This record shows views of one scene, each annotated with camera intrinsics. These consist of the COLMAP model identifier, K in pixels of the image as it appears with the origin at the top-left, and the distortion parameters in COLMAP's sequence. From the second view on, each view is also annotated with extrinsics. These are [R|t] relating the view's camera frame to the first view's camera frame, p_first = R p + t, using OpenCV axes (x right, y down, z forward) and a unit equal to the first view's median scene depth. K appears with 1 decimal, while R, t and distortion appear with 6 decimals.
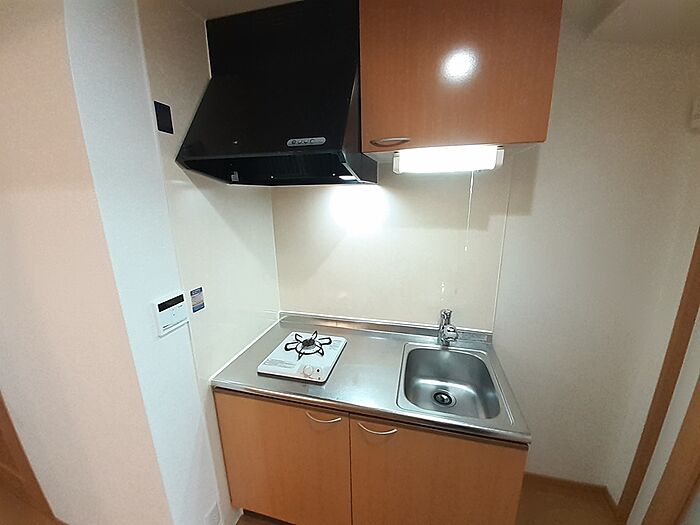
lens RADIAL K [[281.6, 0, 350.8], [0, 281.6, 267.2], [0, 0, 1]] dist [0.001743, 0.000203]
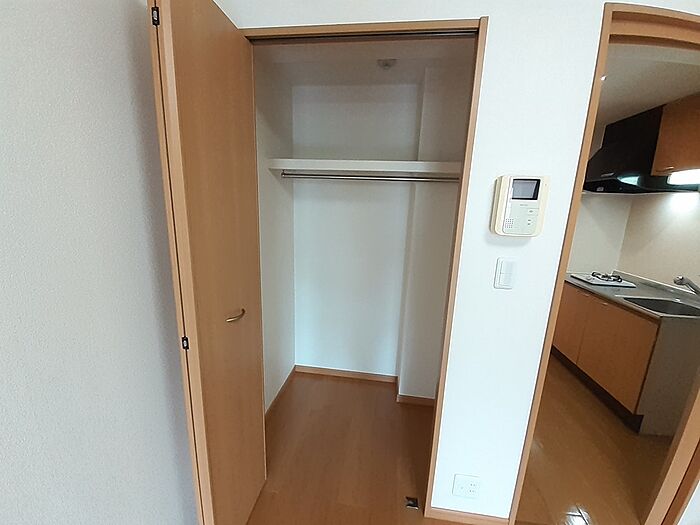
lens RADIAL K [[281.6, 0, 350.8], [0, 281.6, 267.2], [0, 0, 1]] dist [0.001743, 0.000203]
pose [[0.107547, 0.229443, -0.967362, 1.763096], [-0.277885, 0.941163, 0.192335, 0.385386], [0.954575, 0.248130, 0.164978, -1.114471]]
